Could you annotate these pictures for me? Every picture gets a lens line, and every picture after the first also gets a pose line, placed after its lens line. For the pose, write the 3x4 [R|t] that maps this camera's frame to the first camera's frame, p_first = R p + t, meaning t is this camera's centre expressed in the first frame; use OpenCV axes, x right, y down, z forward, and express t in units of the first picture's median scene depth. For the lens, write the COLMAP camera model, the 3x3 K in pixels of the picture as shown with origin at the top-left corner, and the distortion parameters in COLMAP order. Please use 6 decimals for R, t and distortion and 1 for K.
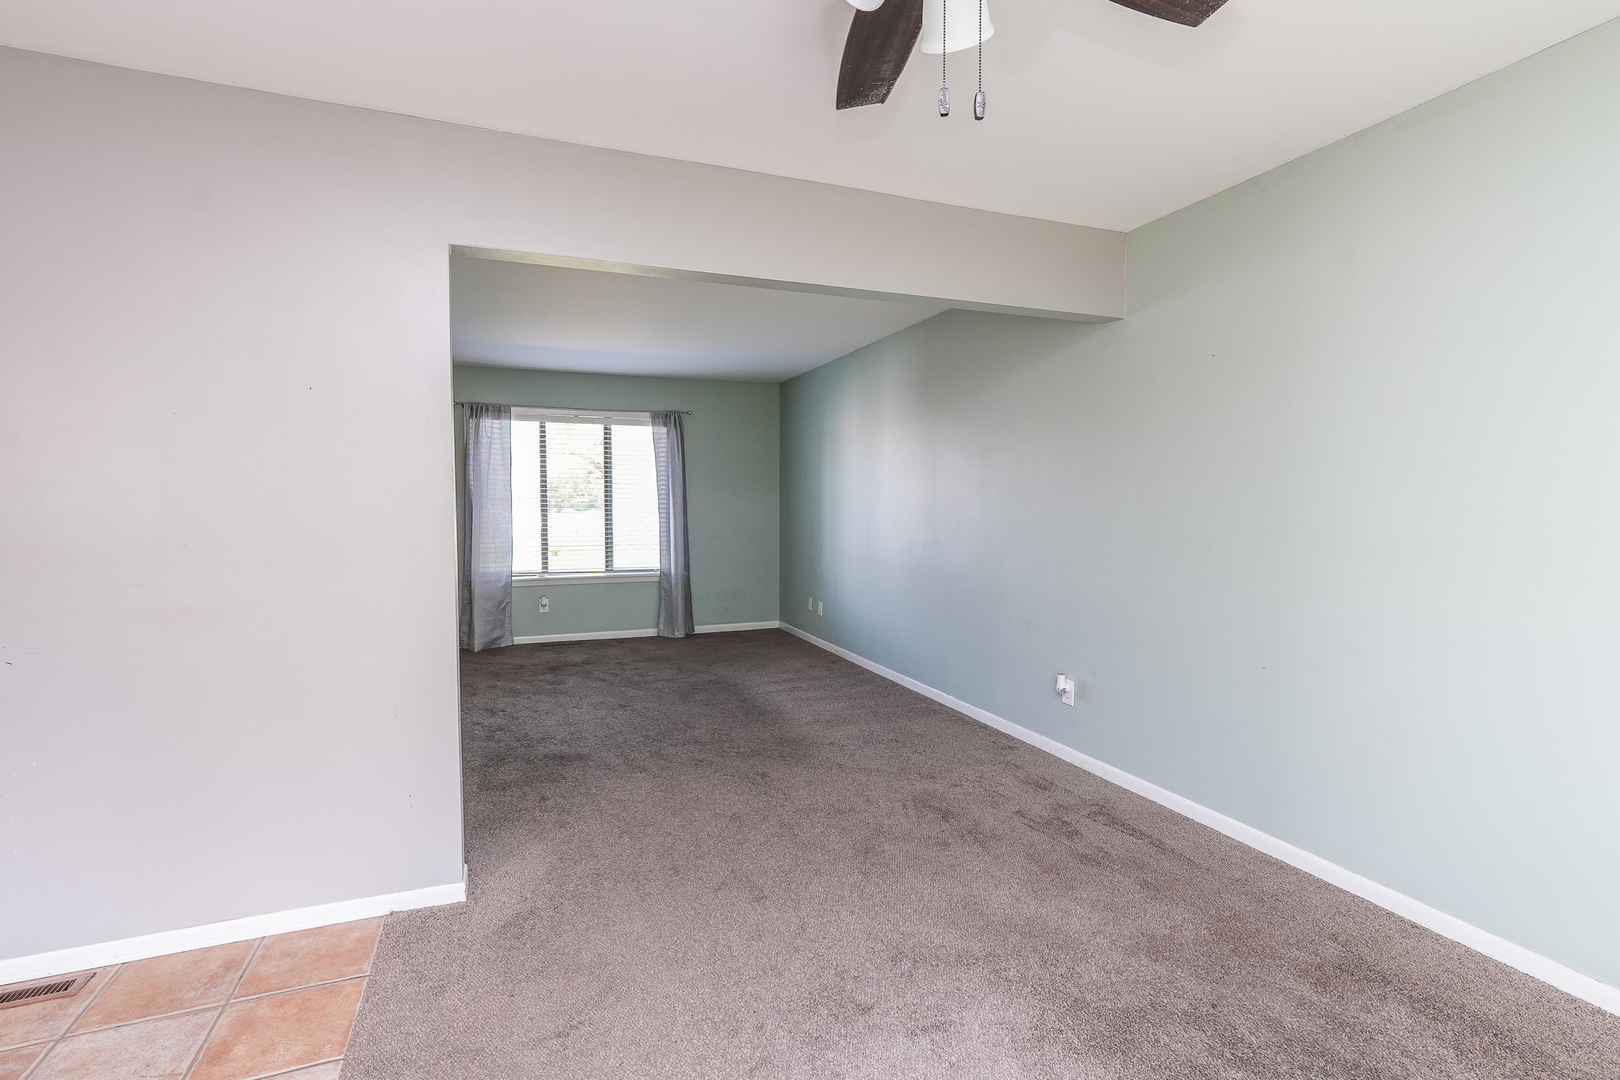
lens RADIAL K [[743.3, 0, 816.2], [0, 743.3, 545.1], [0, 0, 1]] dist [-0.015227, 0.009615]
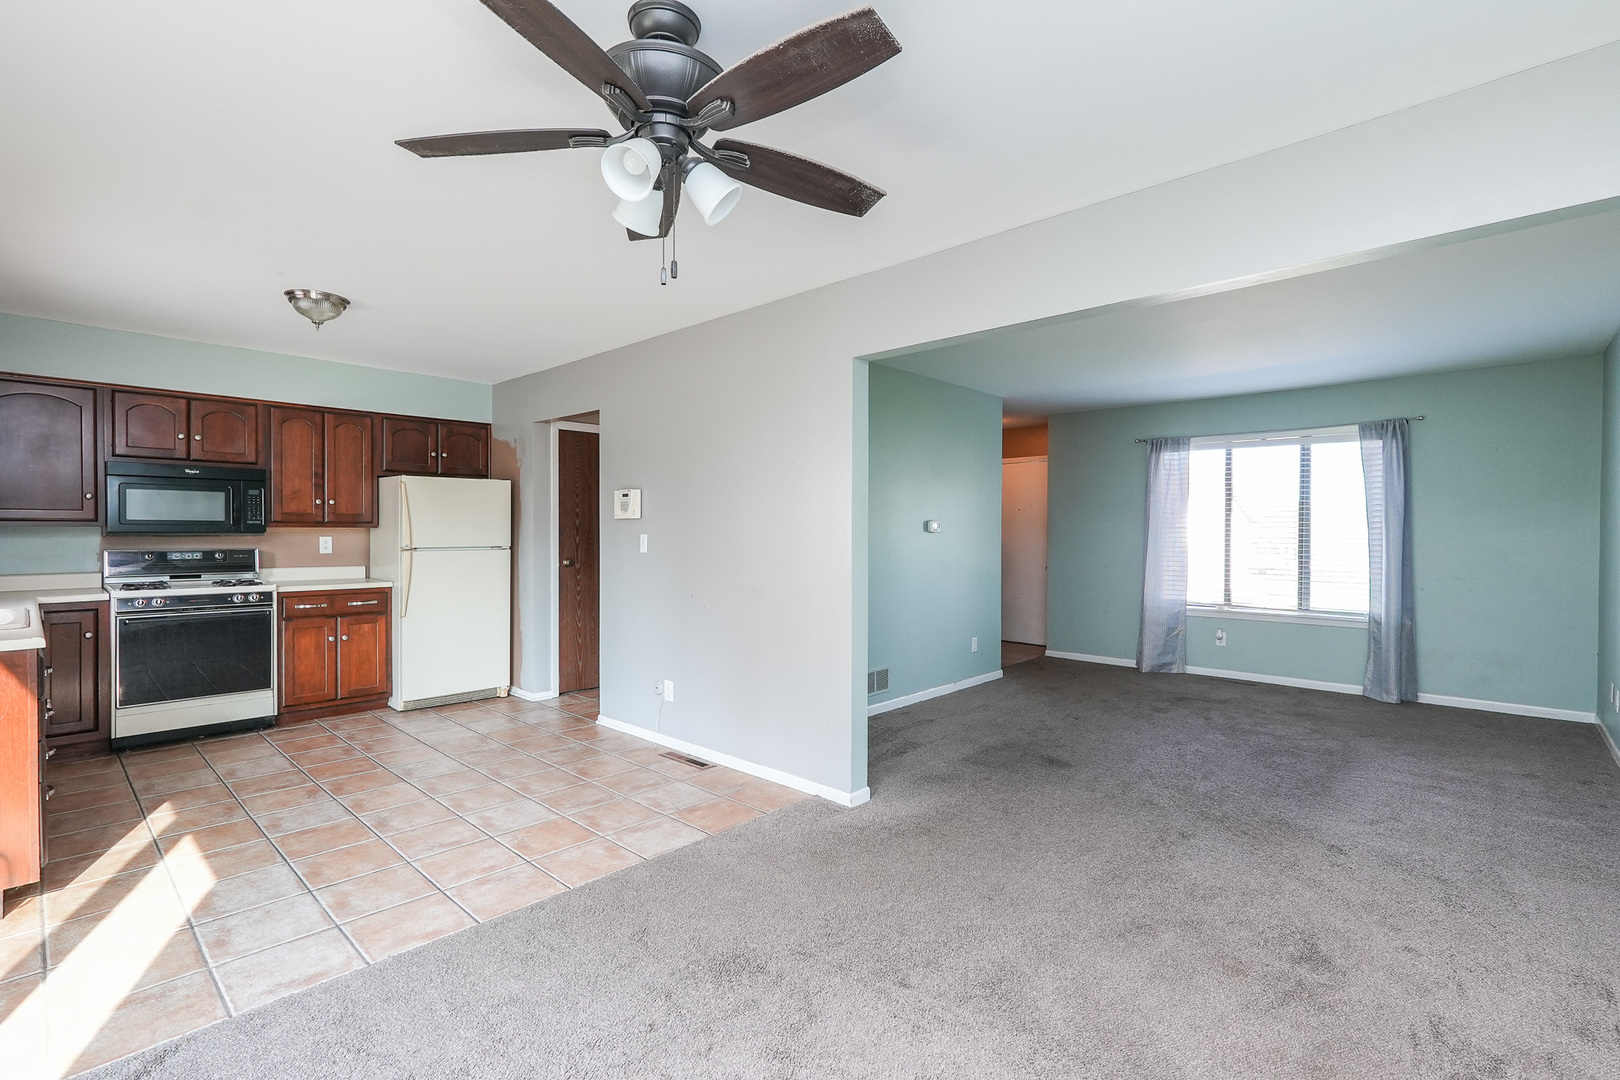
lens RADIAL K [[743.3, 0, 807.9], [0, 743.3, 542.0], [0, 0, 1]] dist [-0.015227, 0.009615]
pose [[0.429861, 0.014057, -0.902786, 0.270831], [-0.054664, 0.998450, -0.010482, -0.004677], [0.901239, 0.053855, 0.429963, 0.096769]]
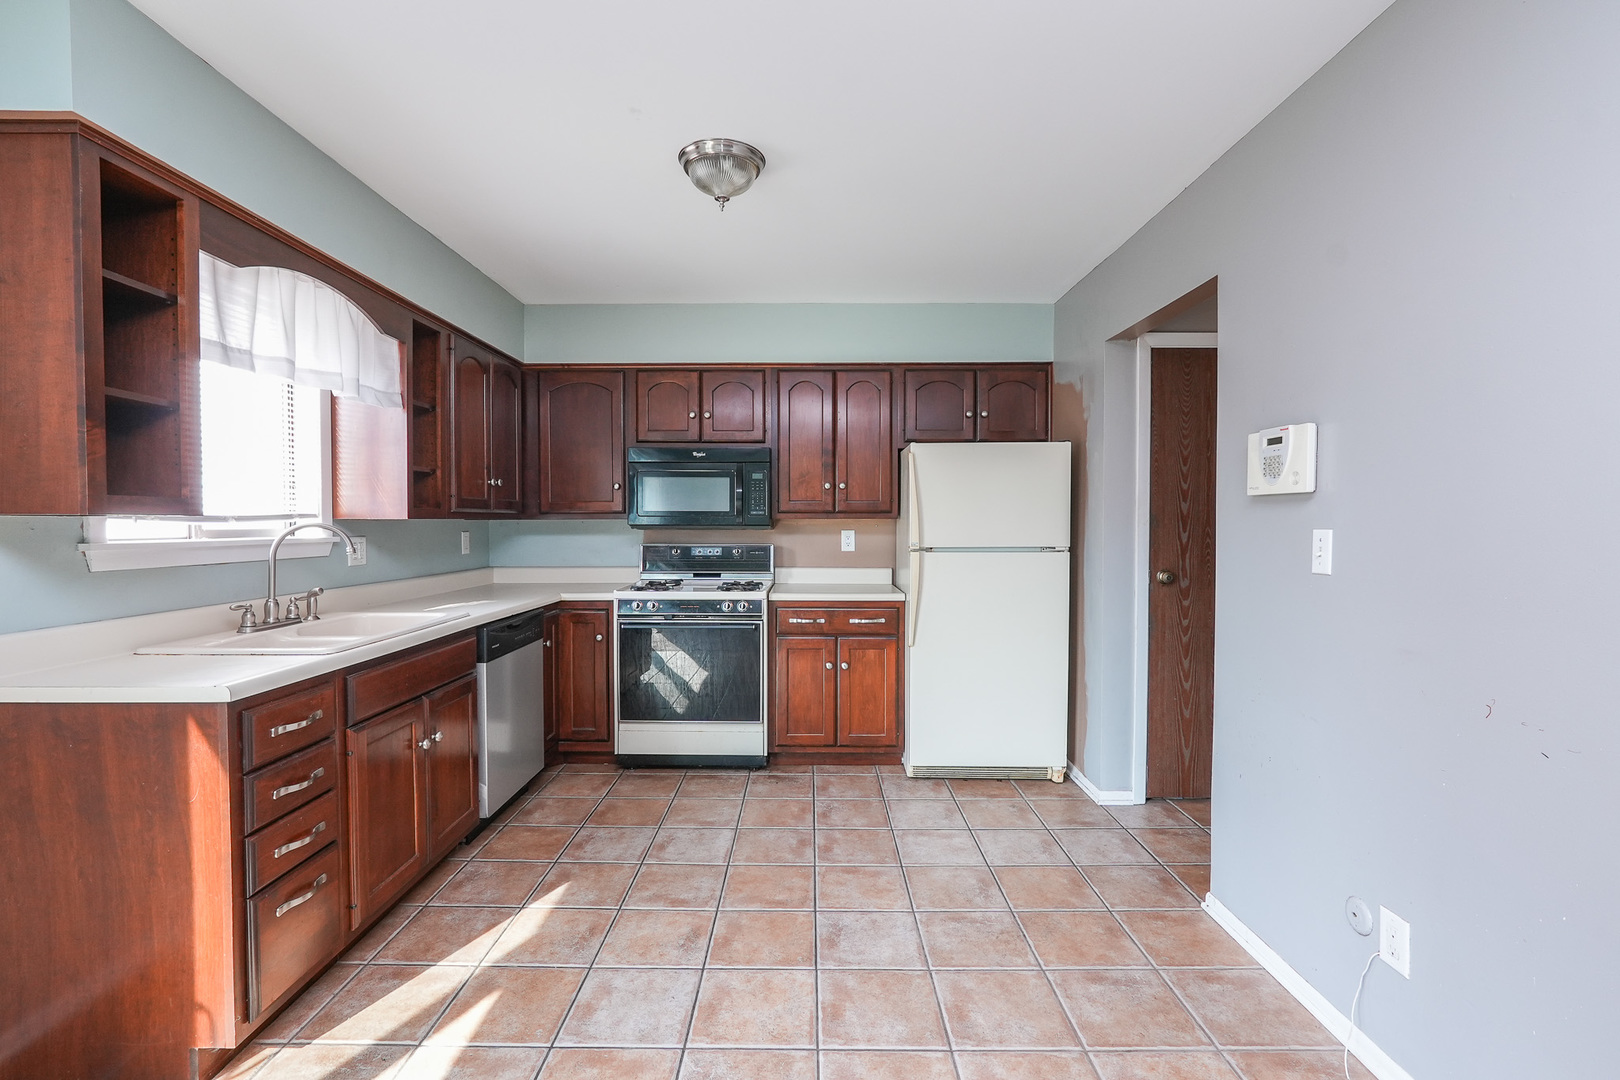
lens RADIAL K [[743.3, 0, 805.5], [0, 743.3, 540.4], [0, 0, 1]] dist [-0.015227, 0.009615]
pose [[-0.371582, 0.022005, -0.928139, -0.058495], [-0.053145, 0.997576, 0.044928, -0.008448], [0.926878, 0.066021, -0.369512, 0.171604]]
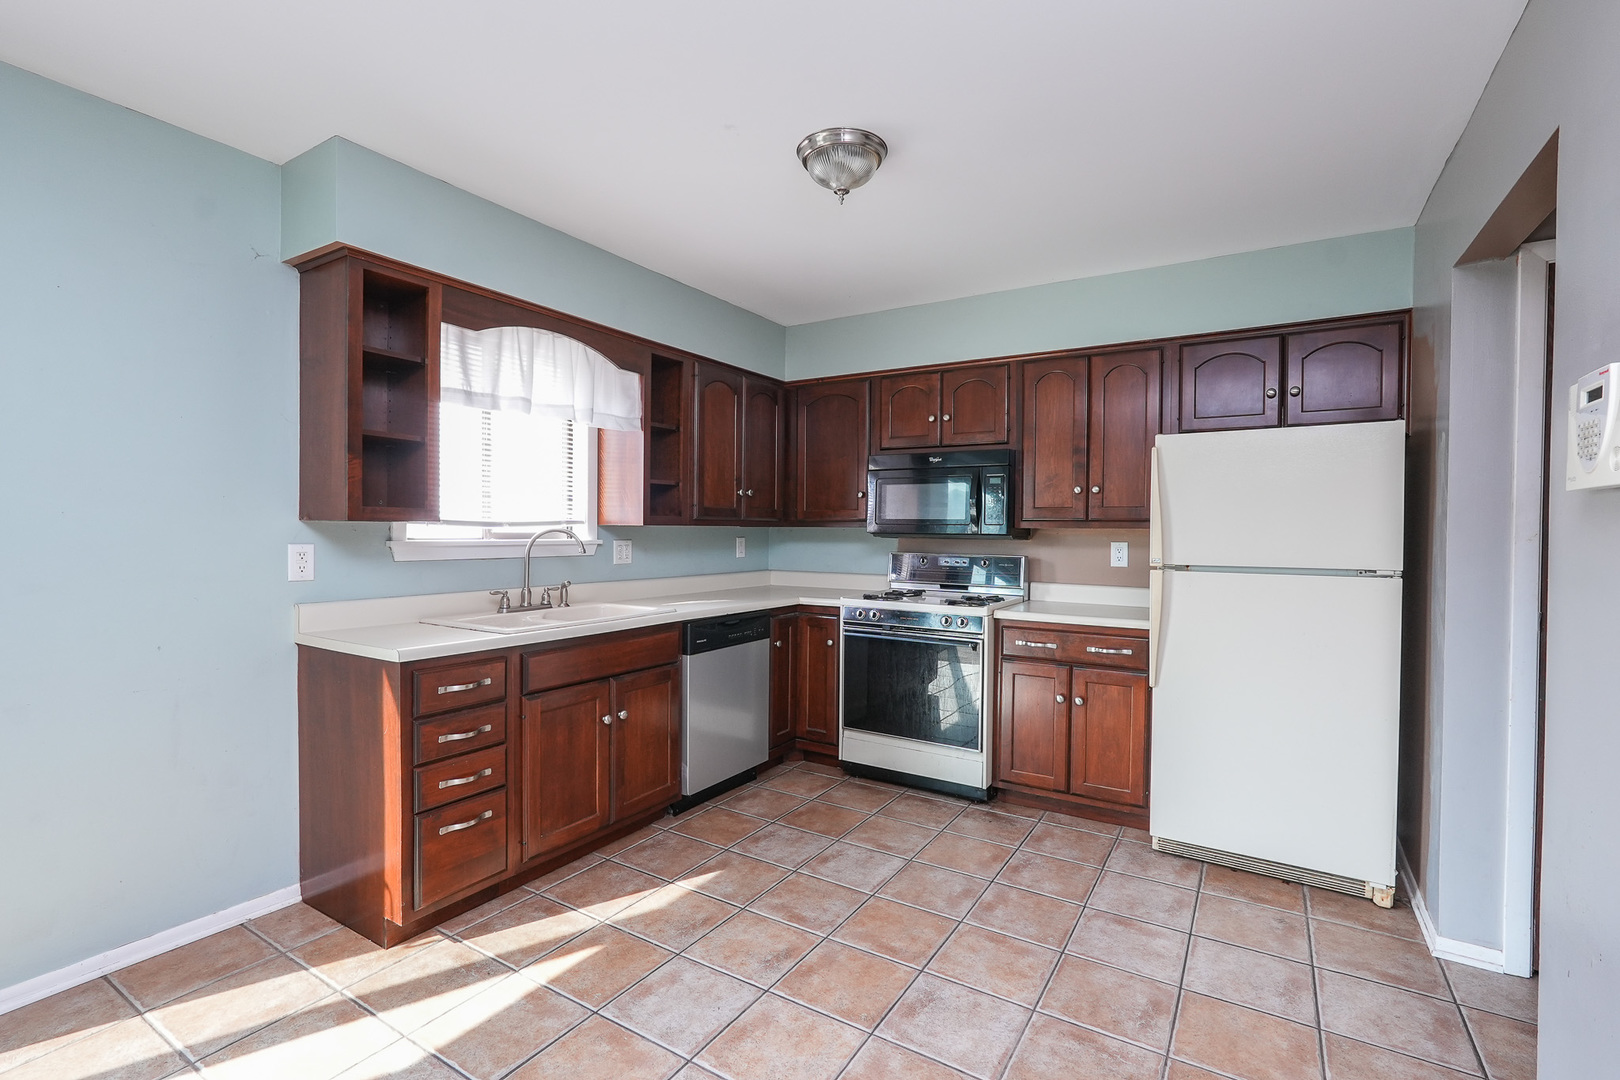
lens RADIAL K [[743.3, 0, 804.5], [0, 743.3, 540.3], [0, 0, 1]] dist [-0.015227, 0.009615]
pose [[-0.804468, 0.000670, -0.593996, -0.158525], [-0.043628, 0.997232, 0.060212, -0.014030], [0.592392, 0.074354, -0.802211, 0.263506]]
